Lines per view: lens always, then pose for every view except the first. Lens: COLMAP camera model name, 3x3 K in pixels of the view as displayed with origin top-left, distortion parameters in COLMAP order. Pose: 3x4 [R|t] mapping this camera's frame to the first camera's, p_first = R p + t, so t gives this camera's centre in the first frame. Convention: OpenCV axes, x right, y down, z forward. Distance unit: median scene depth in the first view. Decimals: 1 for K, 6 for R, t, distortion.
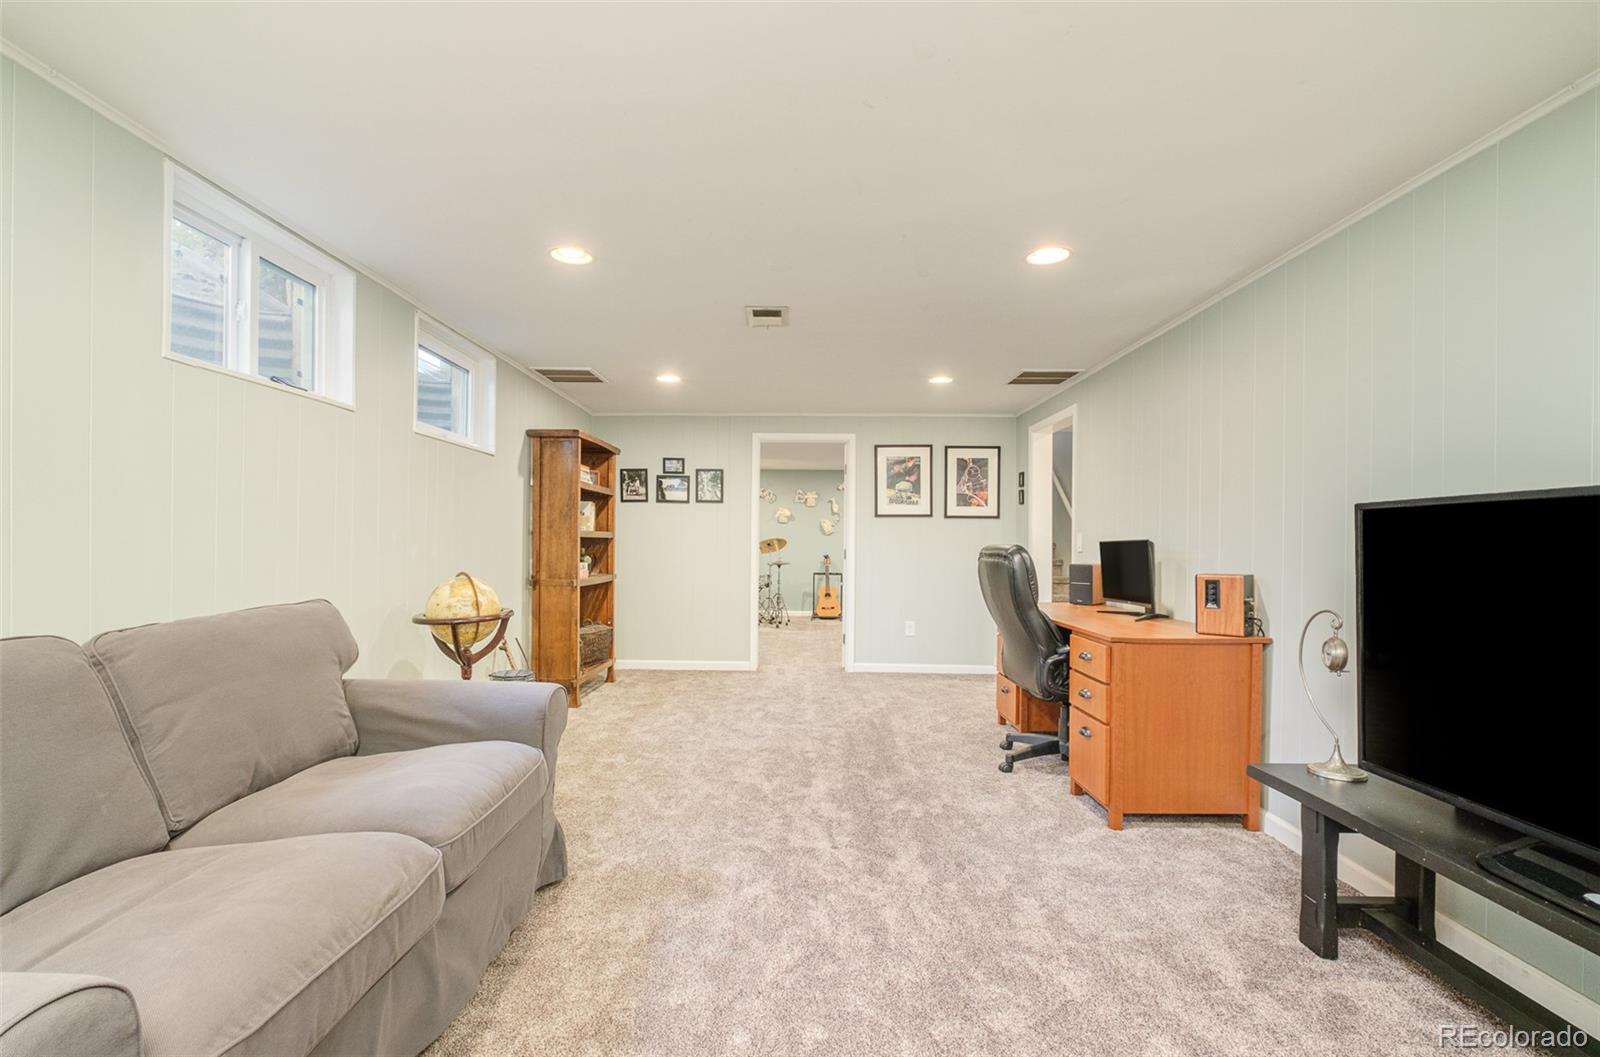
lens RADIAL K [[700.7, 0, 798.6], [0, 700.7, 535.9], [0, 0, 1]] dist [-0.002838, 0.000768]
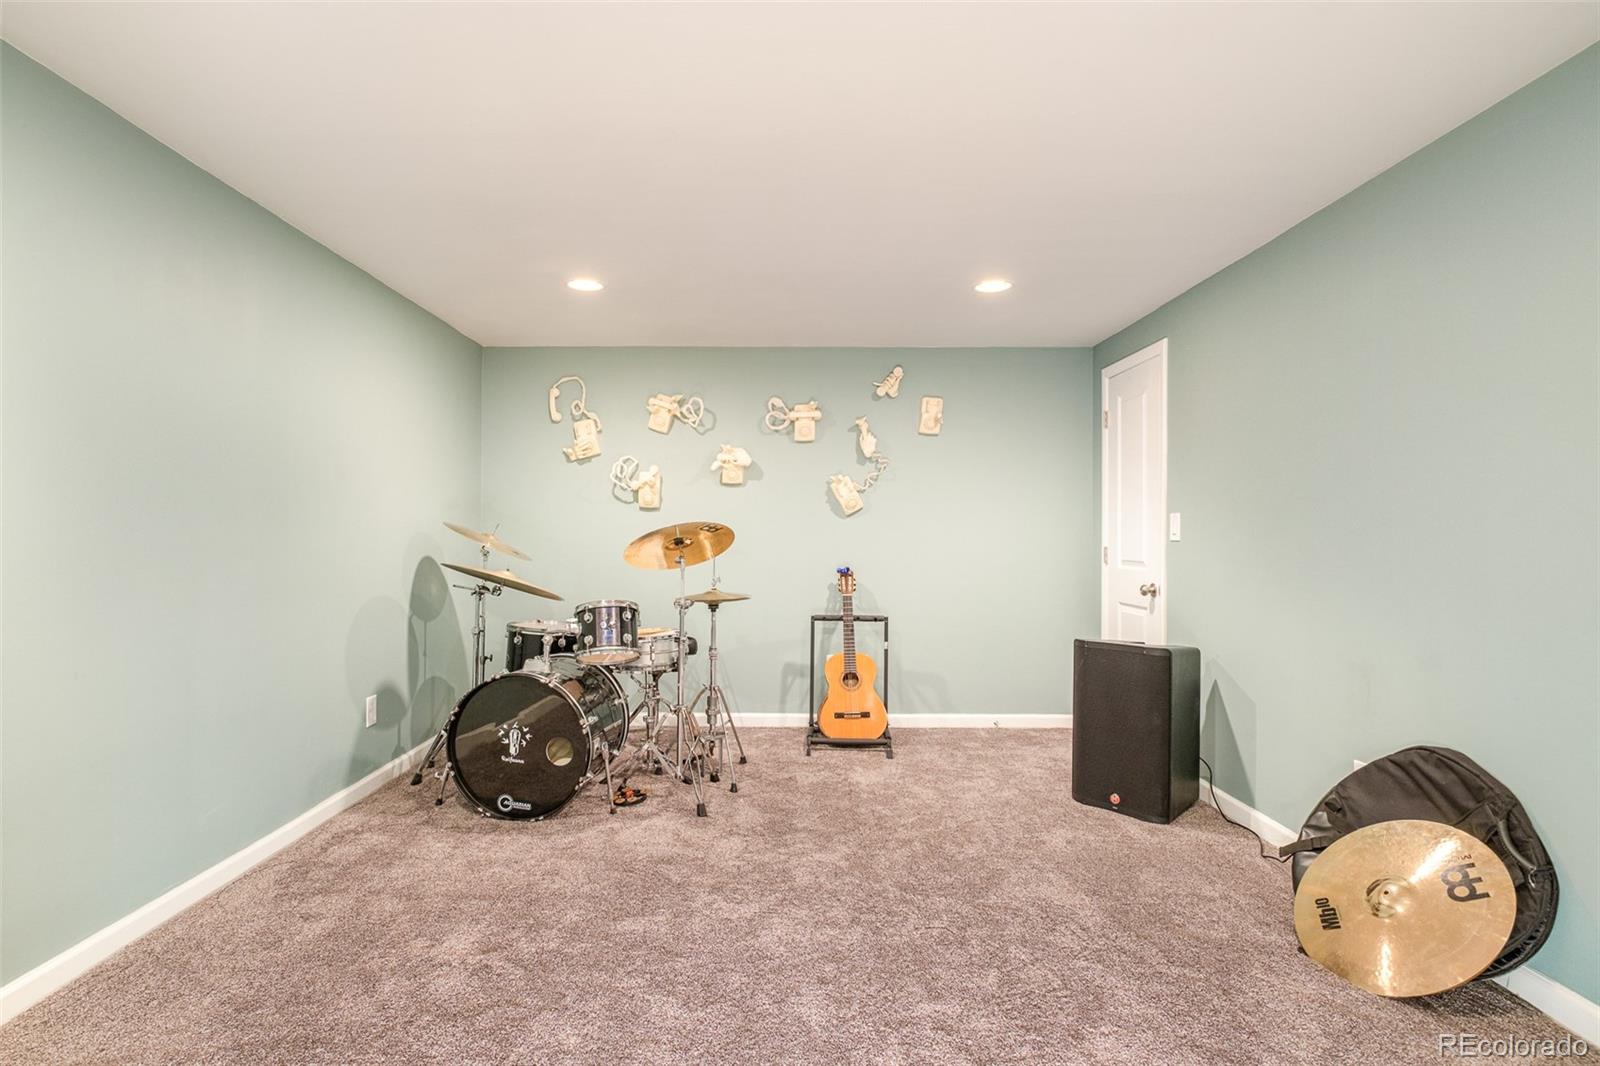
lens RADIAL K [[739.6, 0, 798.4], [0, 739.6, 530.9], [0, 0, 1]] dist [-0.012008, 0.001510]
pose [[0.999483, 0.001485, 0.032111, 0.001313], [-0.001656, 0.999985, 0.005283, 0.005114], [-0.032103, -0.005333, 0.999470, 0.600737]]
